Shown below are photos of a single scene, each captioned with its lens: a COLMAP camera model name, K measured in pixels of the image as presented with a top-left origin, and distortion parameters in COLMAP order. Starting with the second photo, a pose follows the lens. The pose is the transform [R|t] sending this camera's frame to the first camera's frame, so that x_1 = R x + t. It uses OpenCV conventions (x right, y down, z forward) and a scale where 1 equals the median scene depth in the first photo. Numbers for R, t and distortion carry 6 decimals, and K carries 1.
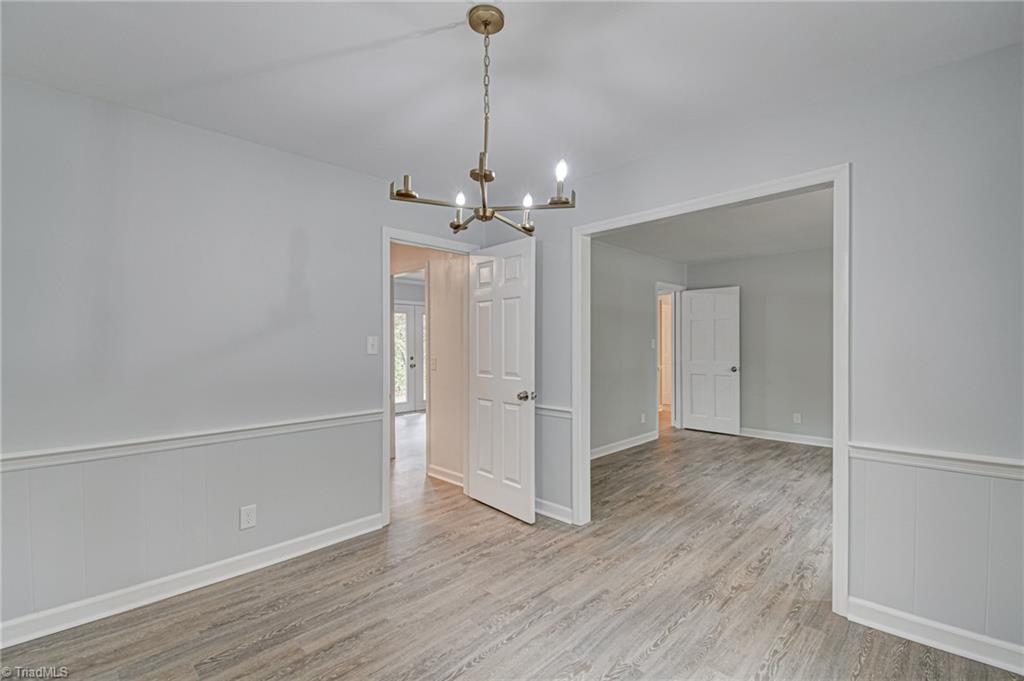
lens RADIAL K [[453.8, 0, 505.6], [0, 453.8, 342.0], [0, 0, 1]] dist [0.007946, -0.010690]
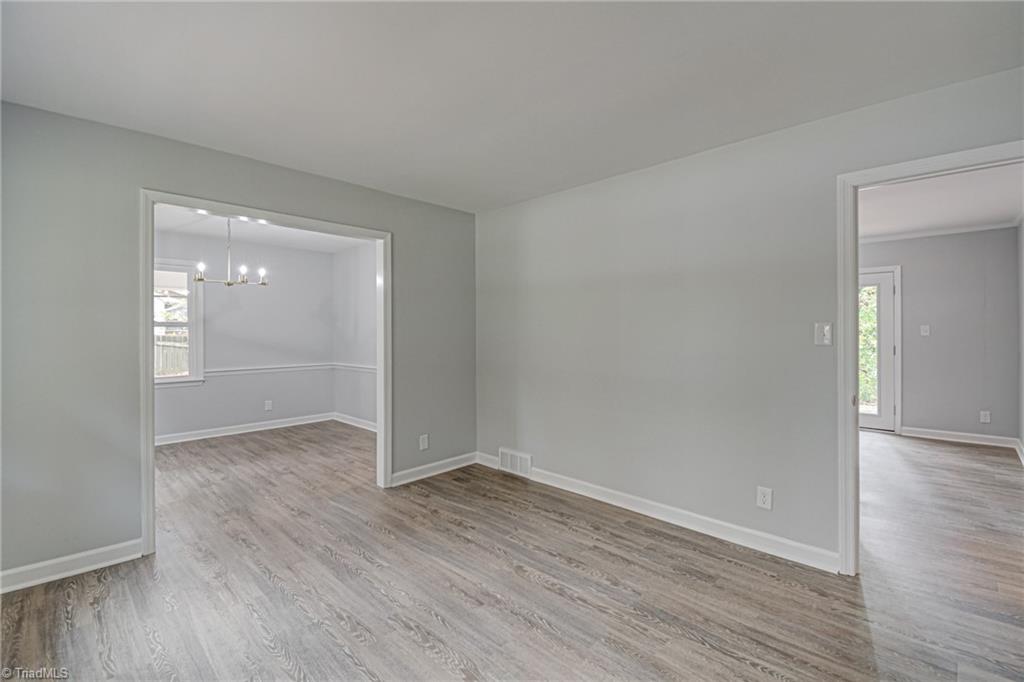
lens RADIAL K [[453.8, 0, 525.4], [0, 453.8, 326.6], [0, 0, 1]] dist [0.007946, -0.010690]
pose [[0.035217, 0.002458, -0.999377, 1.225187], [0.000734, 0.999997, 0.002486, -0.008283], [0.999379, -0.000822, 0.035215, 1.212641]]
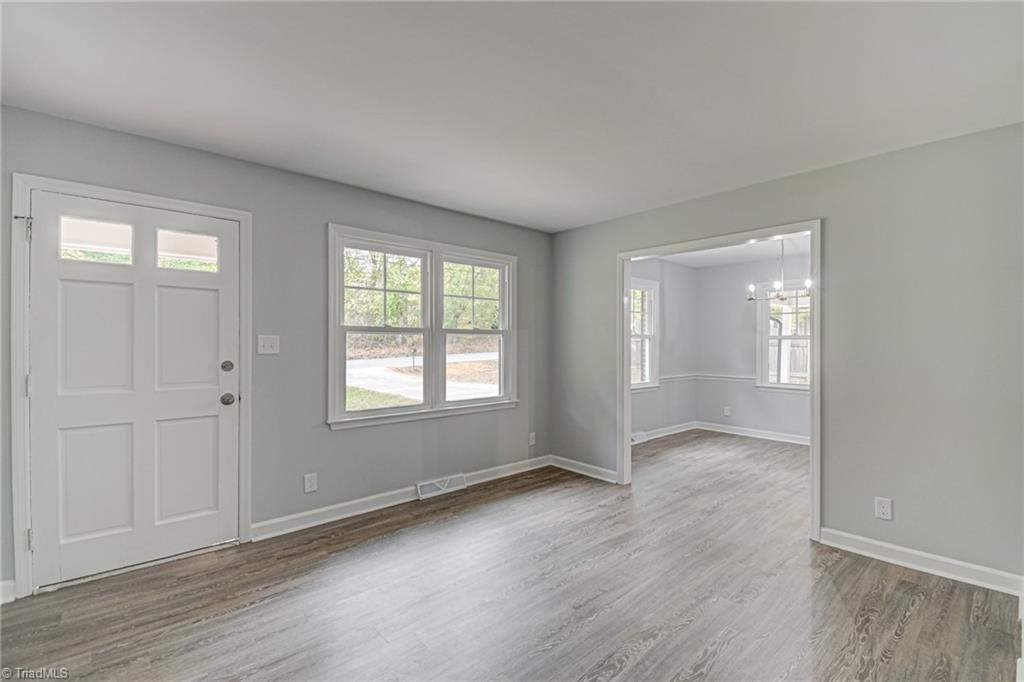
lens RADIAL K [[453.8, 0, 518.4], [0, 453.8, 340.2], [0, 0, 1]] dist [0.007946, -0.010690]
pose [[-0.999004, 0.002553, 0.044549, 0.676030], [0.002502, 0.999996, -0.001204, -0.003449], [-0.044552, -0.001091, -0.999006, 1.792390]]
